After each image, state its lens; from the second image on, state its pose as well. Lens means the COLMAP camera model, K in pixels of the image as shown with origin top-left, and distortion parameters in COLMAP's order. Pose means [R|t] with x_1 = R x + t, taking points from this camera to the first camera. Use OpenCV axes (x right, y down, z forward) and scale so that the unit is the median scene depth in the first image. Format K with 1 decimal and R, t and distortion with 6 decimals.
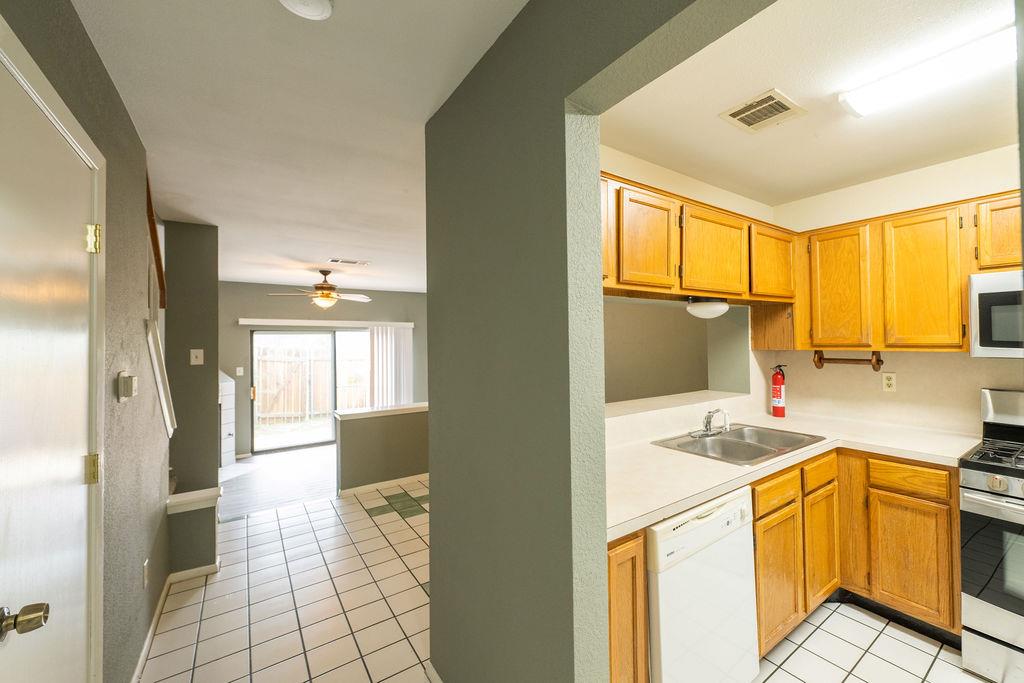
lens RADIAL K [[403.2, 0, 552.5], [0, 403.2, 331.8], [0, 0, 1]] dist [-0.000689, -0.001390]
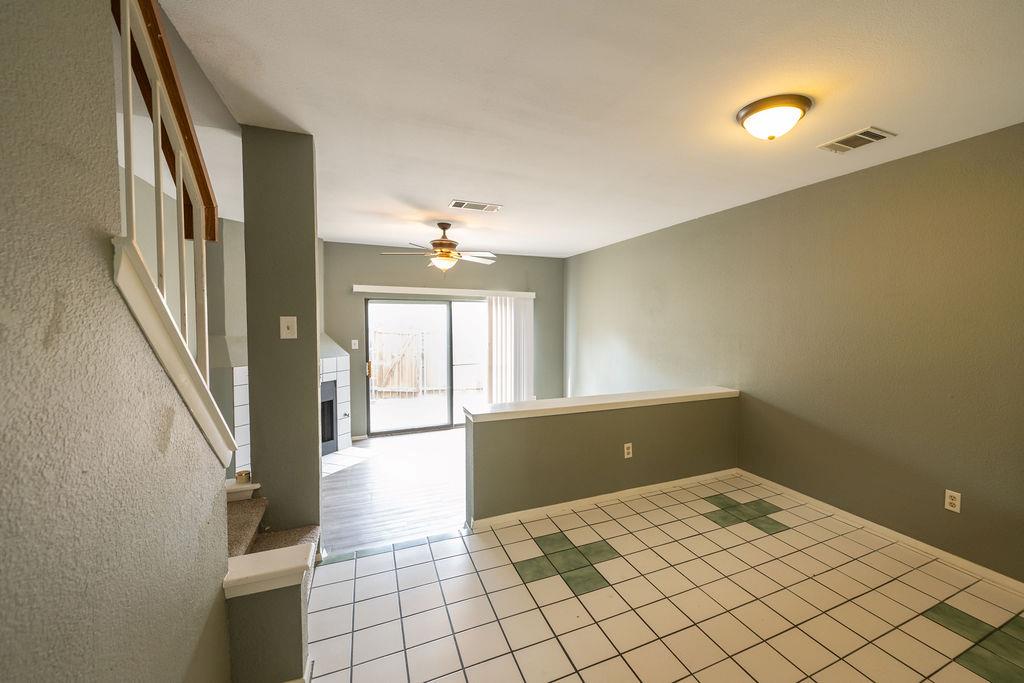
lens RADIAL K [[403.2, 0, 552.9], [0, 403.2, 332.5], [0, 0, 1]] dist [-0.000689, -0.001390]
pose [[0.975966, 0.026886, -0.216258, -0.175876], [-0.014235, 0.998106, 0.059848, 0.014161], [0.217457, -0.055331, 0.974500, 0.256550]]
